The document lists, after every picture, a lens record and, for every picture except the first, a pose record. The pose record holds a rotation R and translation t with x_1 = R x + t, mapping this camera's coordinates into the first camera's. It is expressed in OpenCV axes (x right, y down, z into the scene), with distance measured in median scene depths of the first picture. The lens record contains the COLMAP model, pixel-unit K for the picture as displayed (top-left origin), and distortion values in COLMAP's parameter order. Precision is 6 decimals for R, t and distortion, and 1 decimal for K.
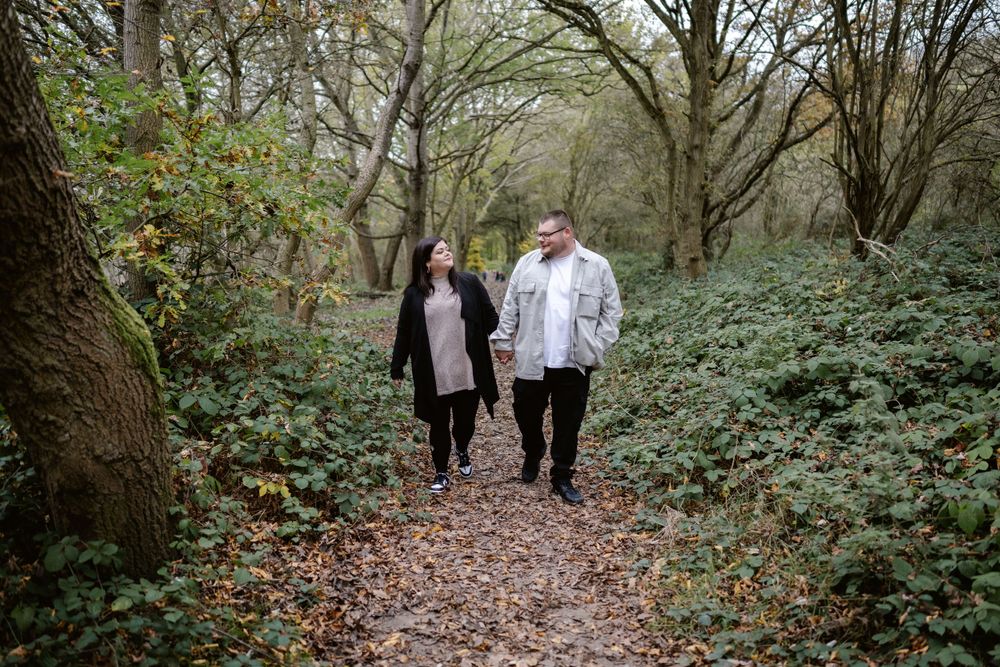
lens RADIAL K [[936.3, 0, 500.3], [0, 936.3, 331.0], [0, 0, 1]] dist [-0.001311, 0.000000]
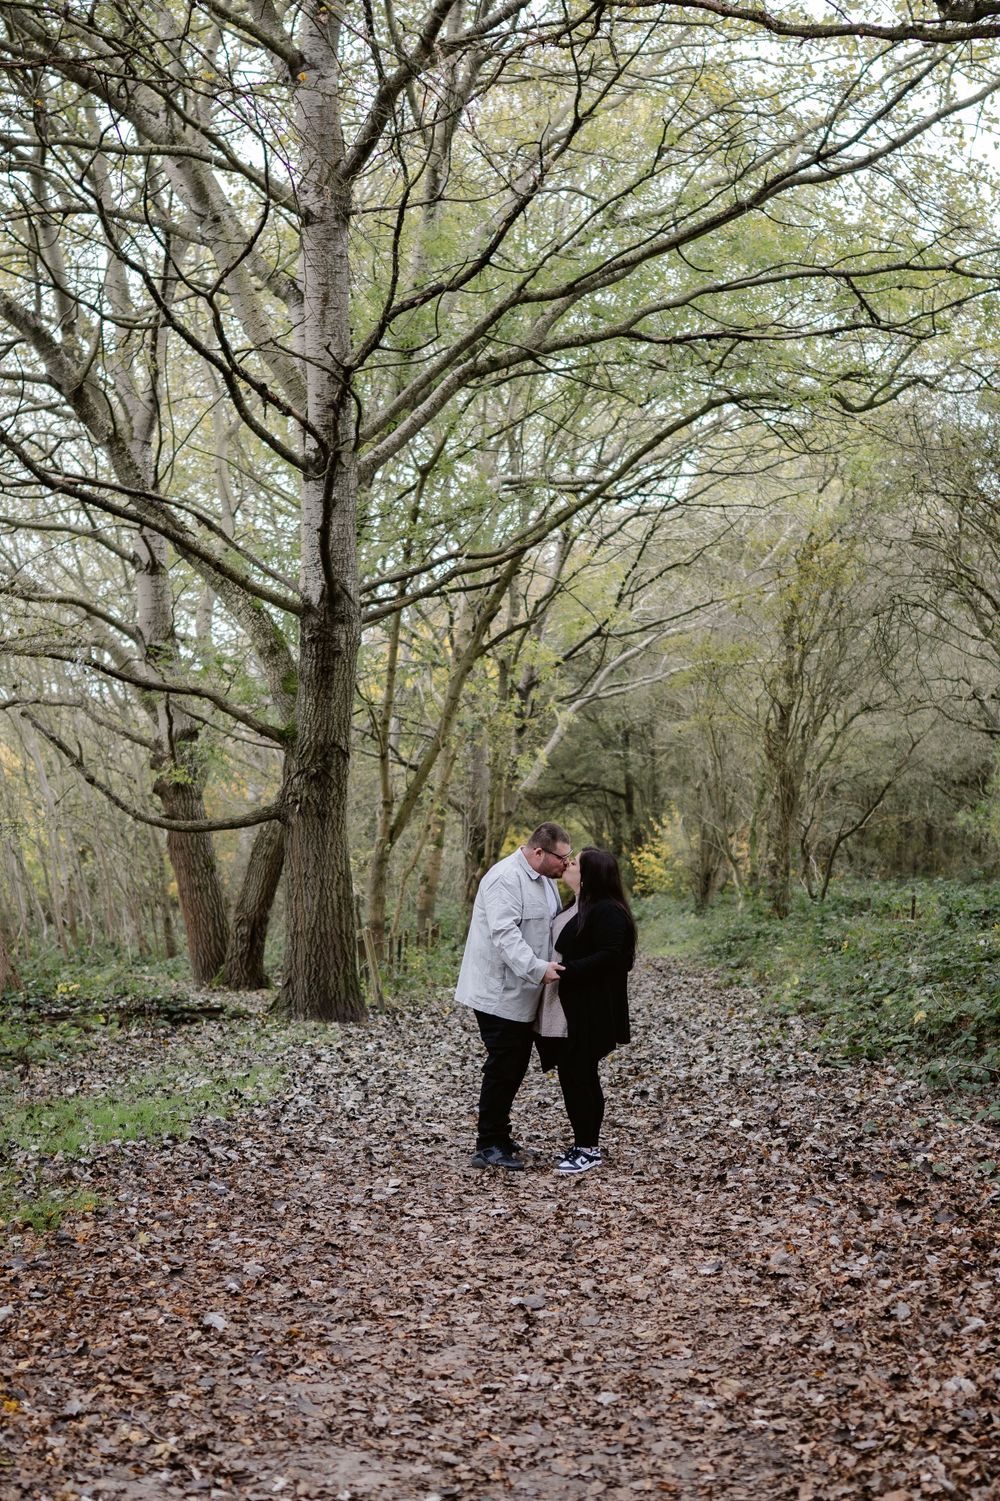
lens RADIAL K [[2201.2, 0, 500.5], [0, 2201.2, 750.3], [0, 0, 1]] dist [0.012808, 0.000000]
pose [[0.999307, 0.009487, -0.036007, -0.003233], [-0.014346, 0.990438, -0.137210, -0.021020], [0.034361, 0.137631, 0.989887, 0.220282]]
